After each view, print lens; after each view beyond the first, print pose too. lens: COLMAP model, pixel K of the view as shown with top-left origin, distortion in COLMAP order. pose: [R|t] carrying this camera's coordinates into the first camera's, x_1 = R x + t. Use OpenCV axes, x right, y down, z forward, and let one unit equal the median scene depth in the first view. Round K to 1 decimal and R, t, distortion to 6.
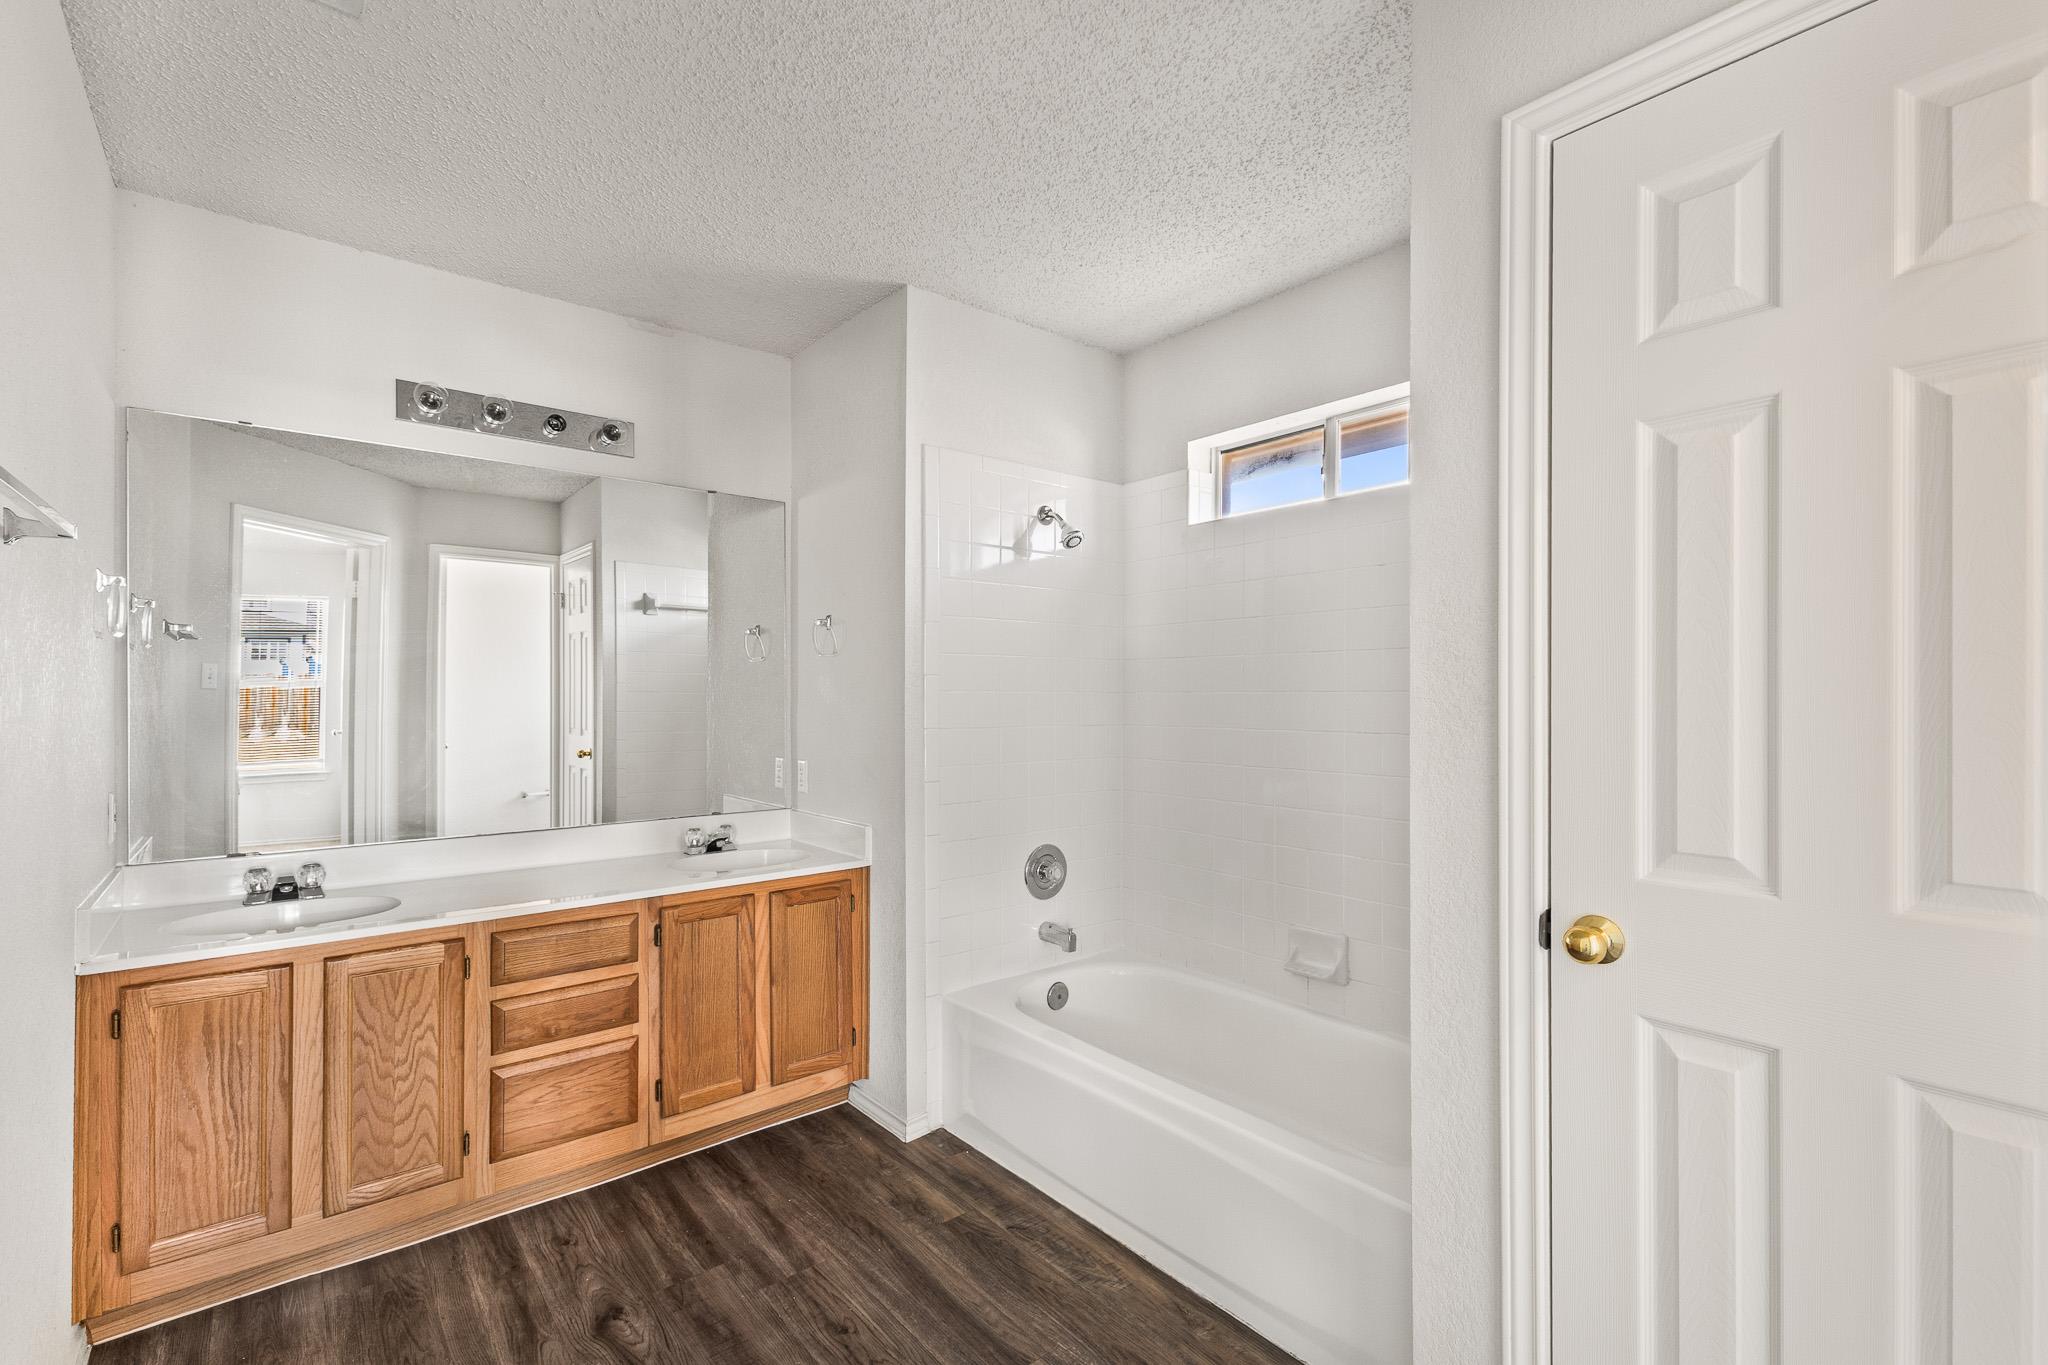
lens RADIAL K [[908.6, 0, 1015.6], [0, 908.6, 683.3], [0, 0, 1]] dist [0.004884, 0.000002]
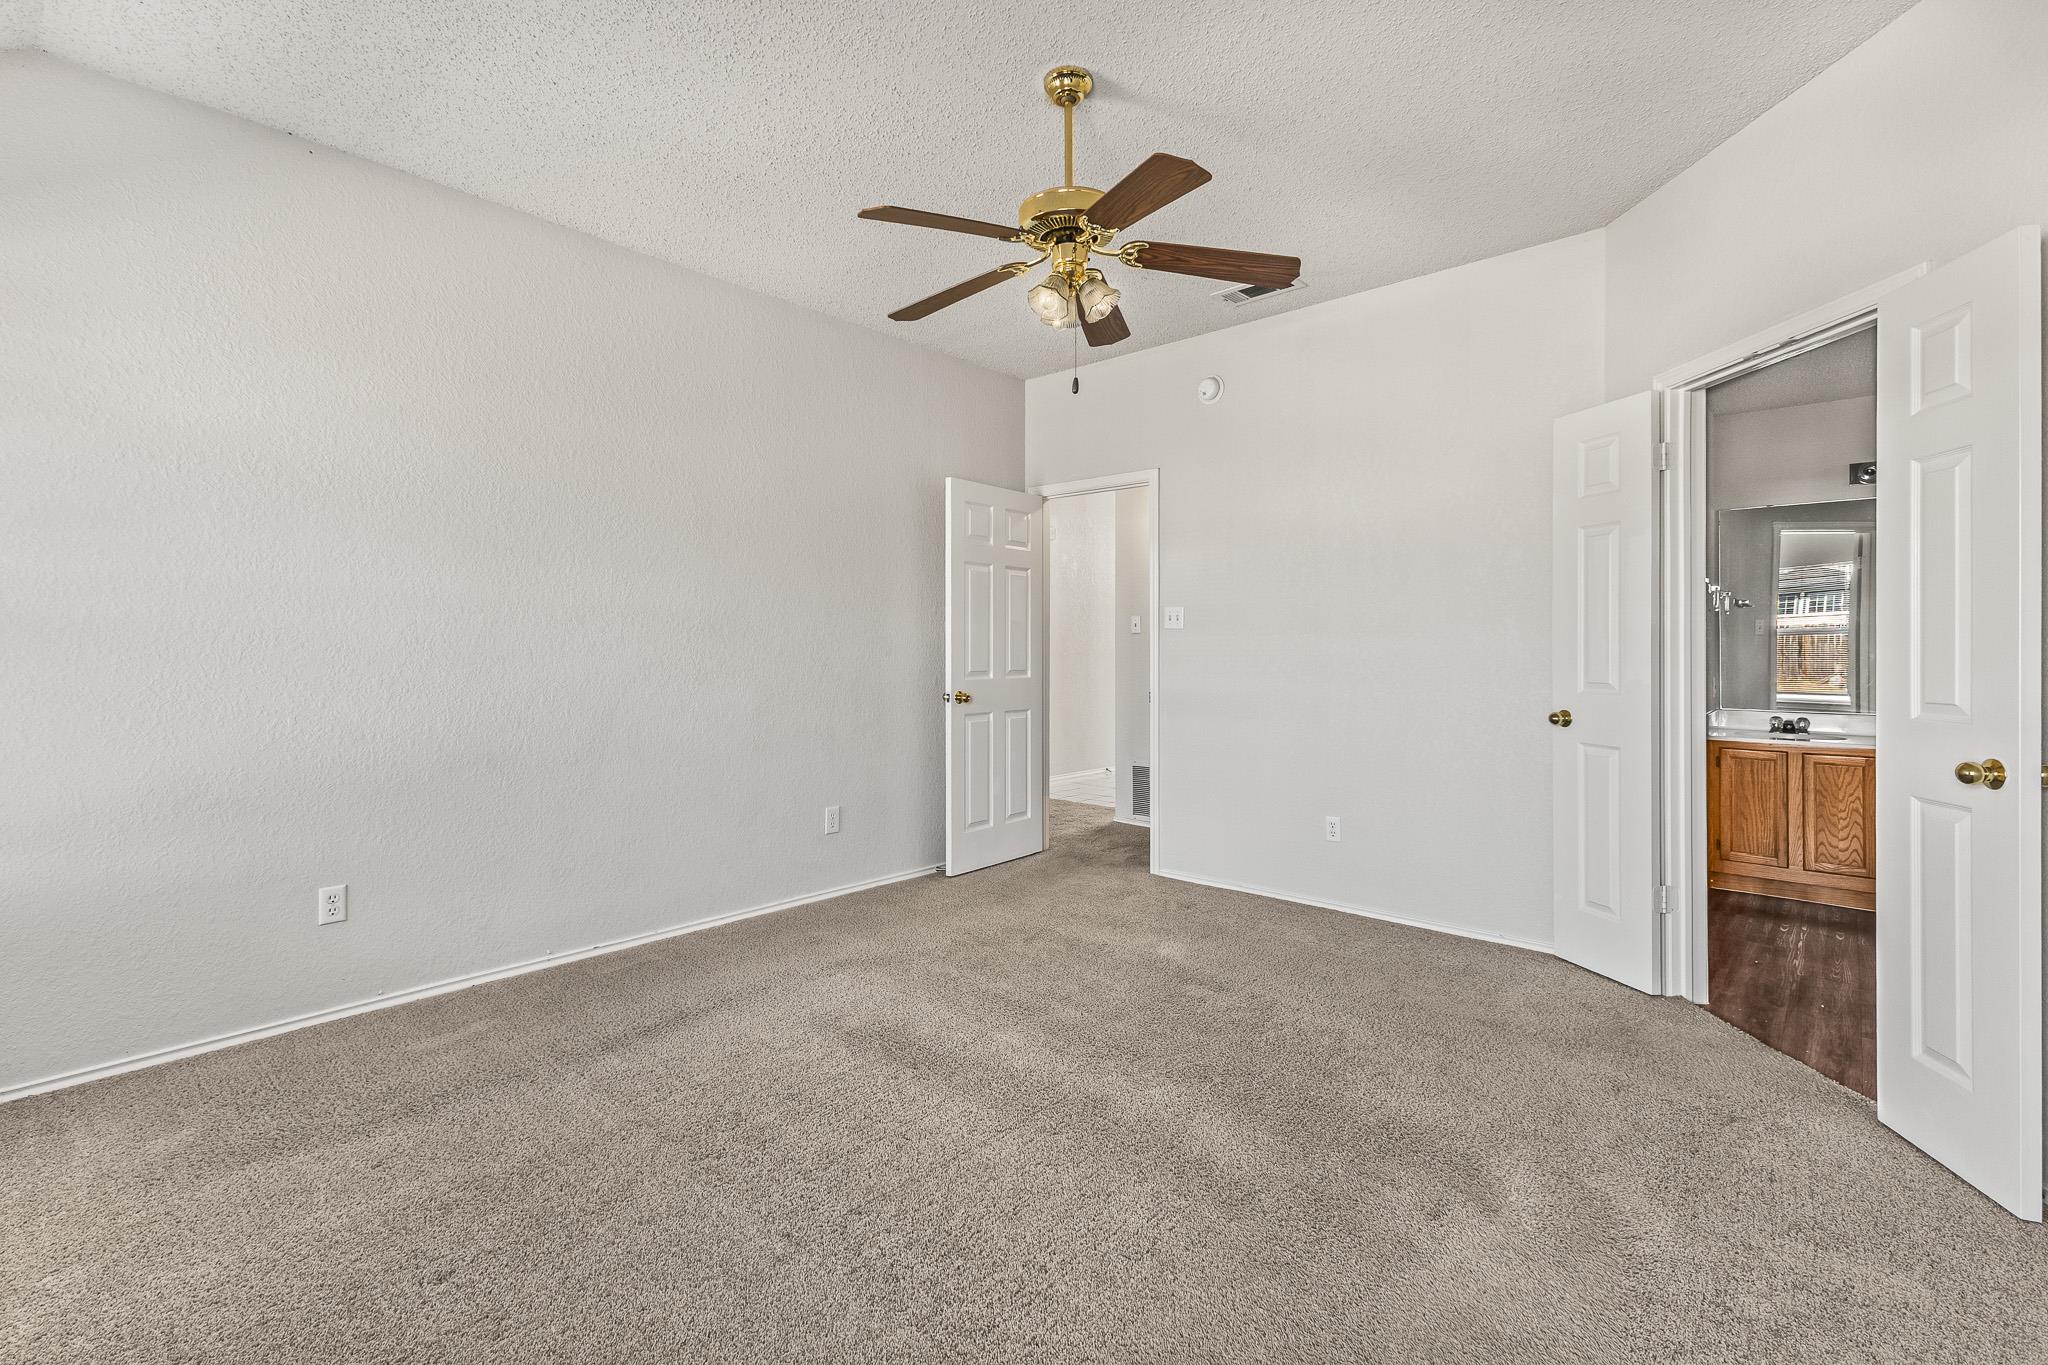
lens RADIAL K [[883.6, 0, 1019.5], [0, 883.6, 642.0], [0, 0, 1]] dist [0.002734, 0.000223]
pose [[0.134769, -0.000405, -0.990877, 1.108203], [0.011116, 0.999938, 0.001103, 0.005812], [0.990815, -0.011163, 0.134765, -1.163032]]
